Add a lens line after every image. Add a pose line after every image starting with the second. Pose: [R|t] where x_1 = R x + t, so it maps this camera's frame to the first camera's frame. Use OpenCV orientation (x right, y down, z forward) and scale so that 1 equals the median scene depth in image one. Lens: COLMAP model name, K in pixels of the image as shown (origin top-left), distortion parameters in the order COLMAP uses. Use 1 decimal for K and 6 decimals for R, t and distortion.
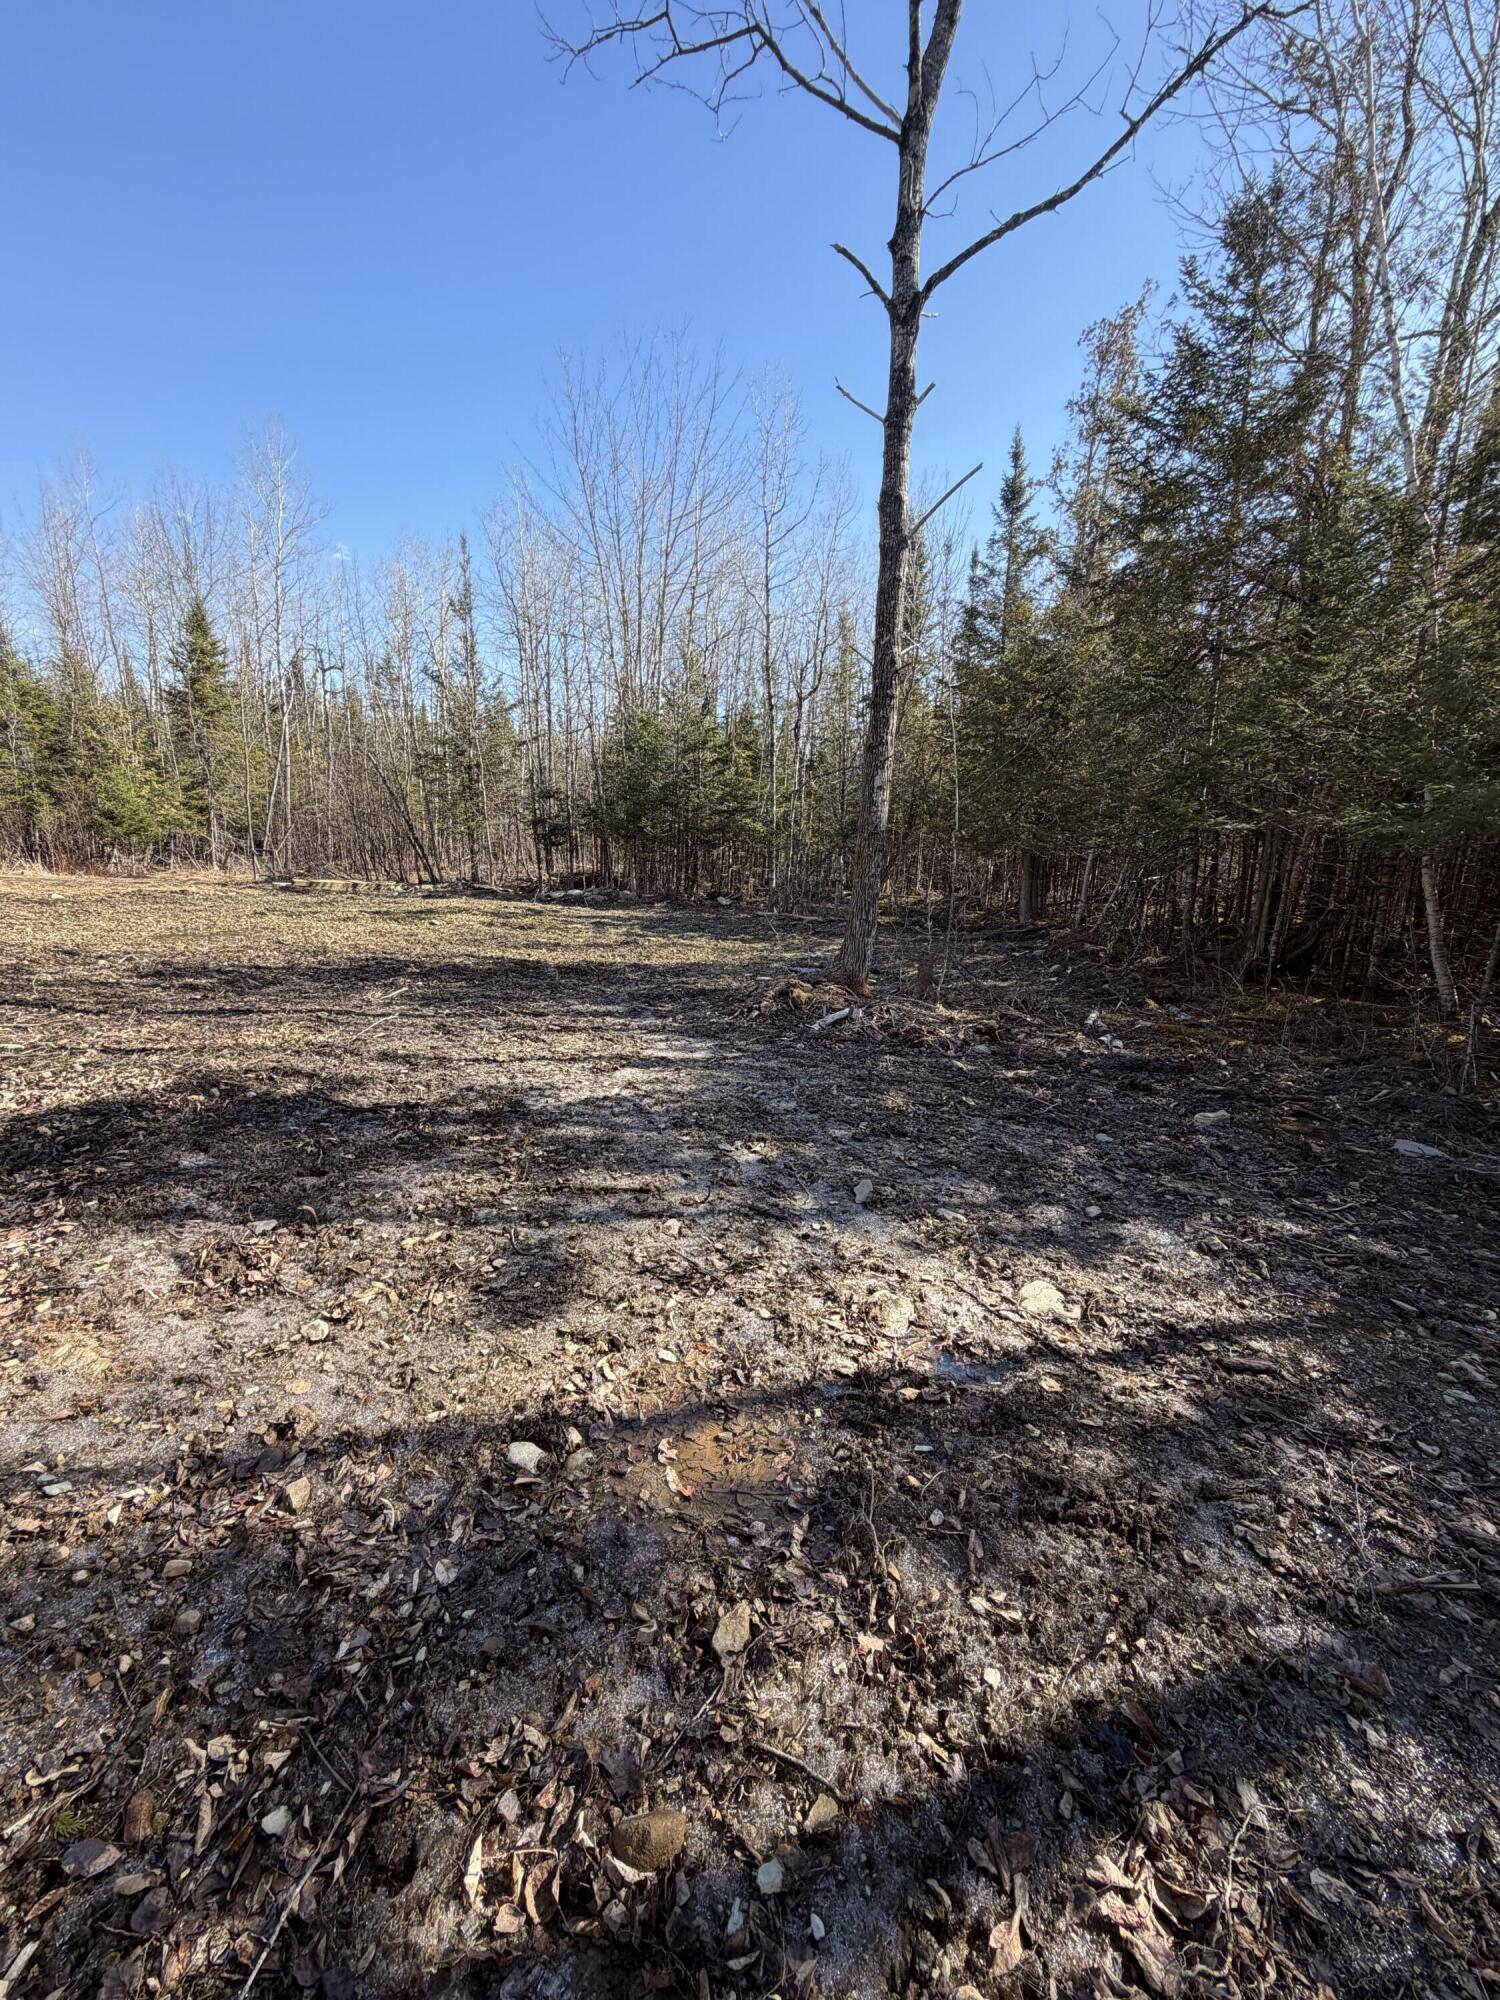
lens RADIAL K [[781.7, 0, 750.0], [0, 781.7, 1000.0], [0, 0, 1]] dist [0.001038, 0.000518]
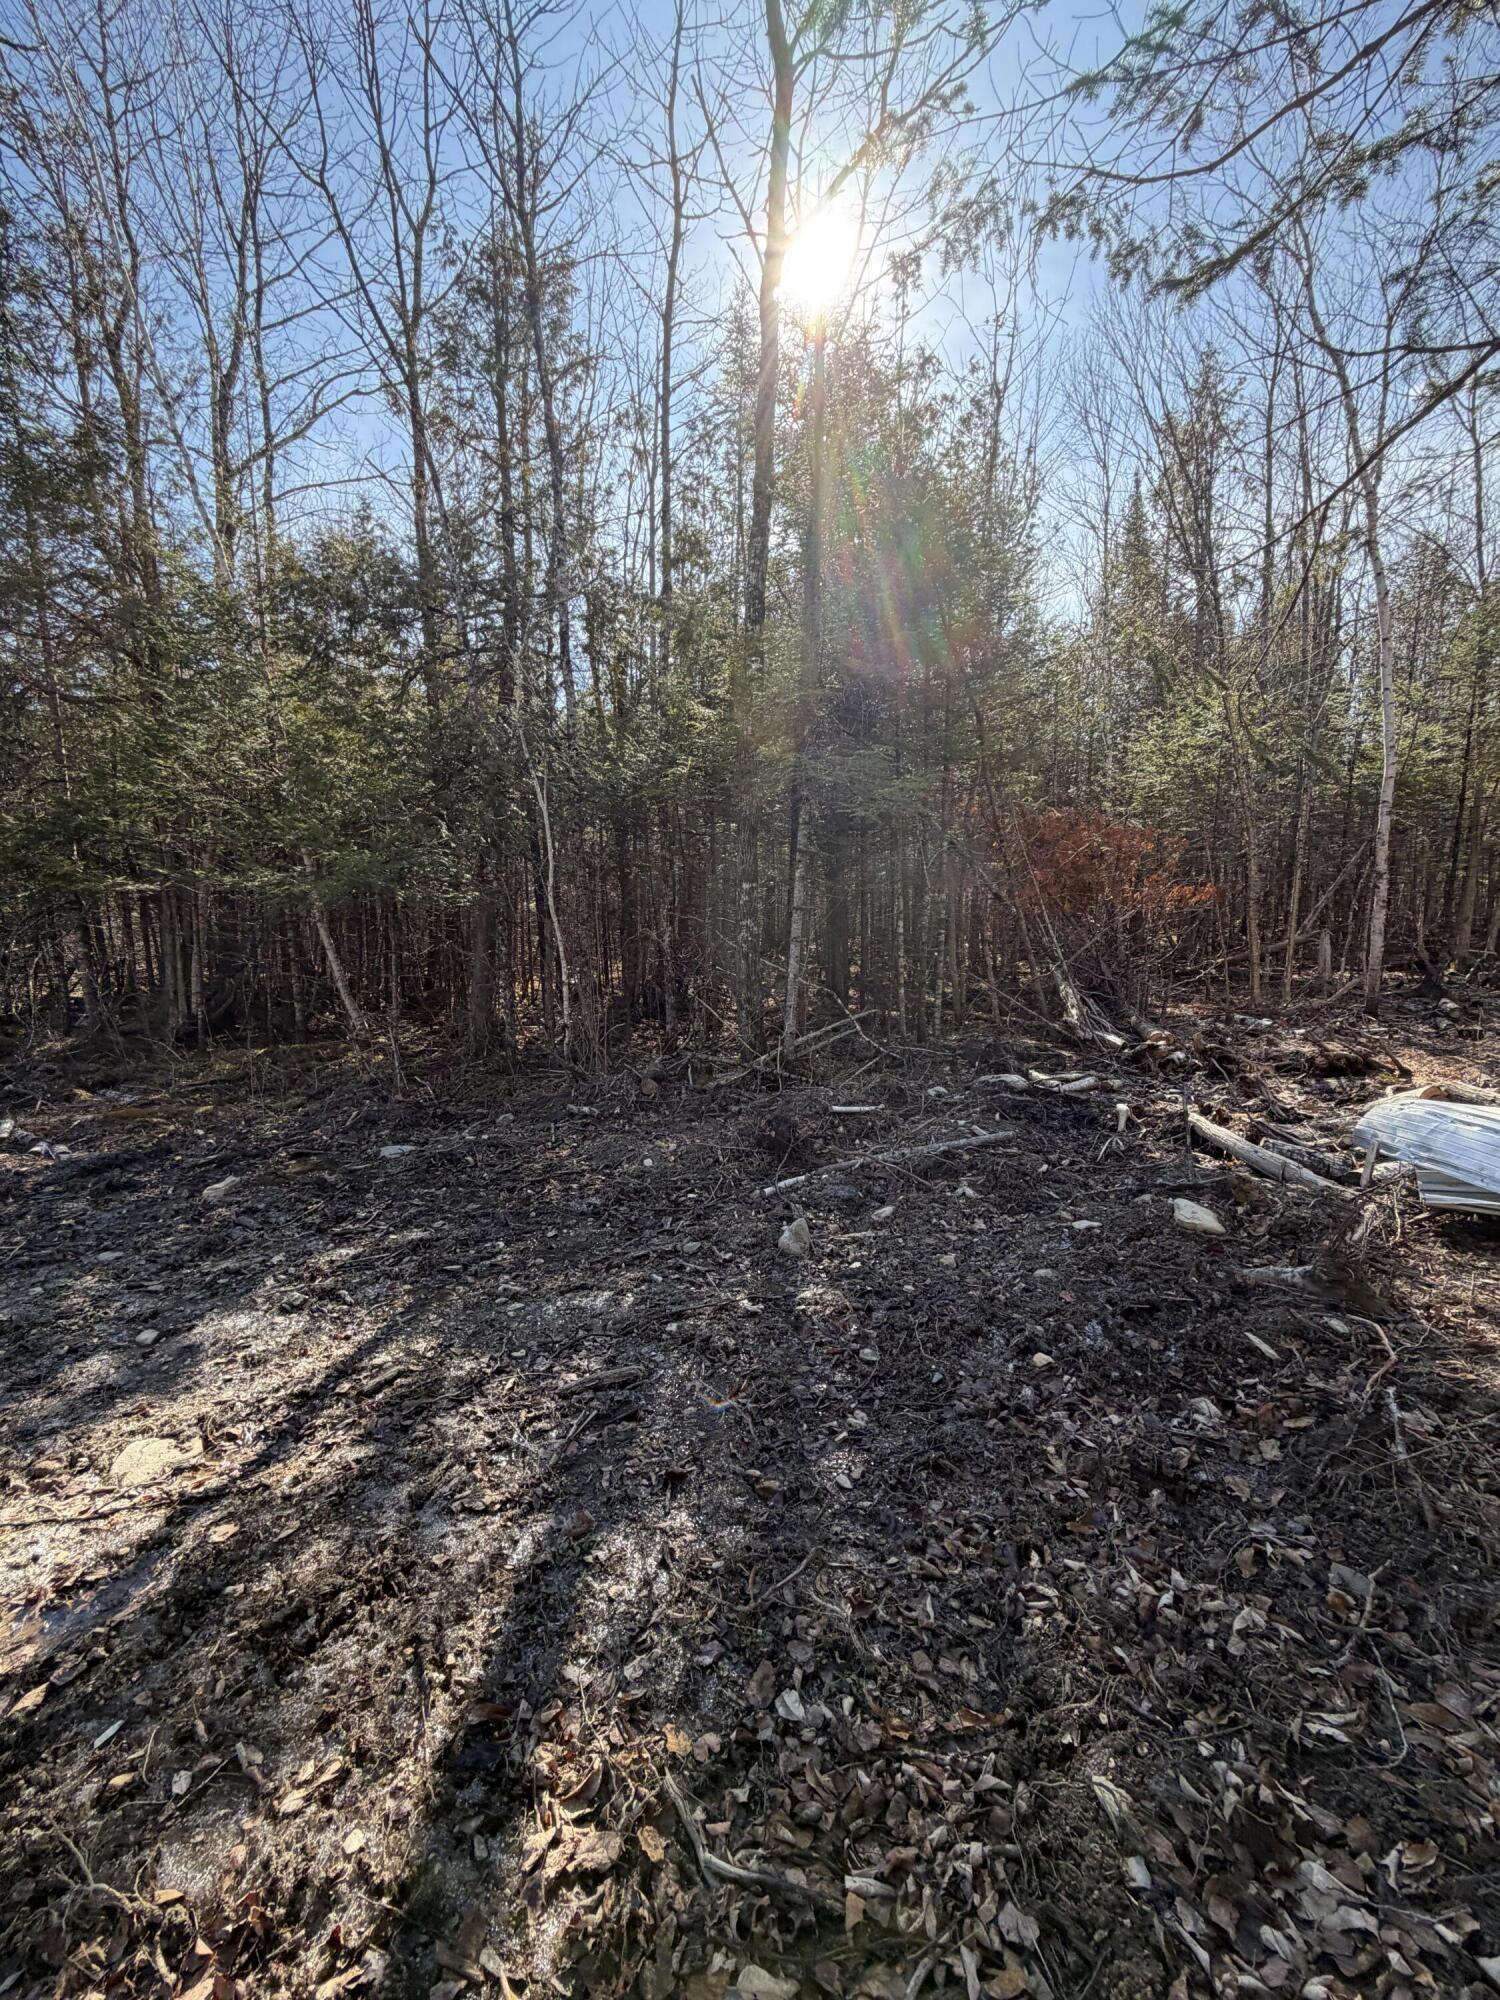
lens RADIAL K [[781.7, 0, 750.0], [0, 781.7, 1000.0], [0, 0, 1]] dist [0.001038, 0.000518]
pose [[0.353197, -0.140443, 0.924947, -0.107462], [0.209644, 0.975407, 0.068051, -0.008162], [-0.911757, 0.169875, 0.373954, 0.057715]]
